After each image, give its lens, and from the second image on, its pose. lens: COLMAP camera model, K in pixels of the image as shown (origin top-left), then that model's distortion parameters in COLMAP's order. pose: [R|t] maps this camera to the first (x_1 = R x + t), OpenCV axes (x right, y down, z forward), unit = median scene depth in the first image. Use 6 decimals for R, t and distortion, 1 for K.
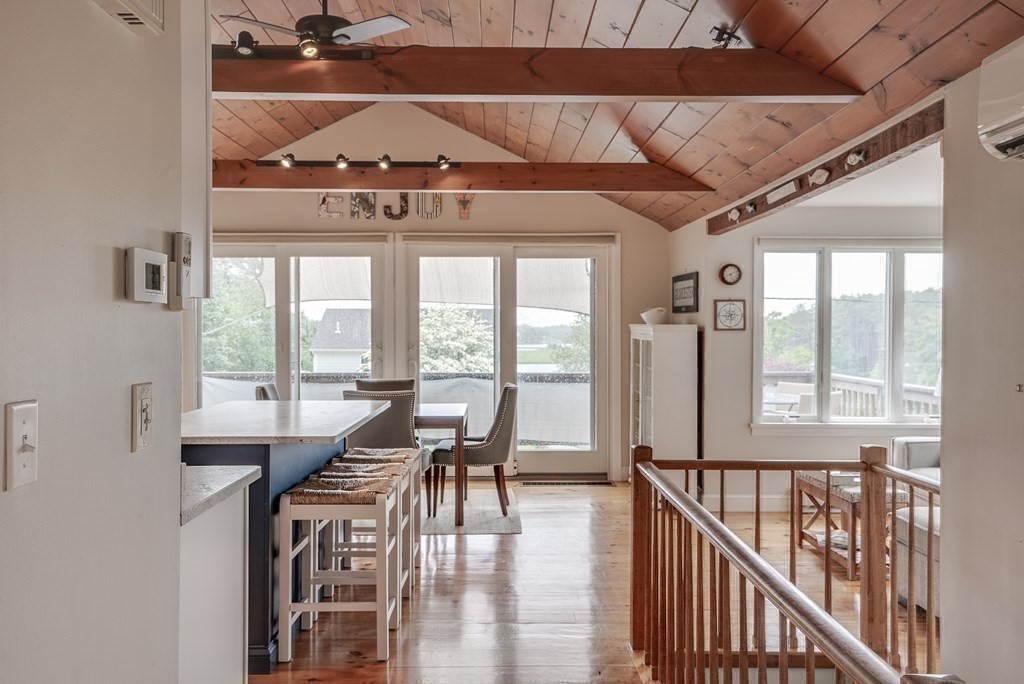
lens RADIAL K [[853.4, 0, 464.9], [0, 853.4, 339.4], [0, 0, 1]] dist [0.044042, 0.008810]
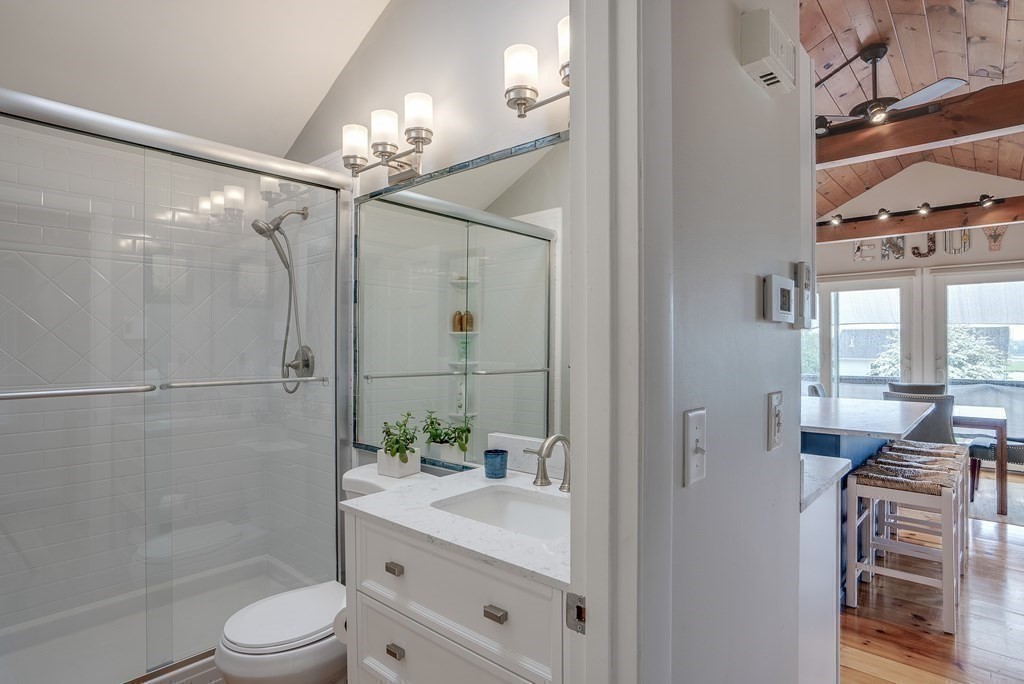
lens RADIAL K [[484.8, 0, 522.1], [0, 484.8, 344.1], [0, 0, 1]] dist [-0.068910, 0.026206]
pose [[0.745238, -0.005696, -0.666774, -0.080340], [-0.003336, 0.999919, -0.012271, -0.001802], [0.666790, 0.011369, 0.745159, 0.115642]]
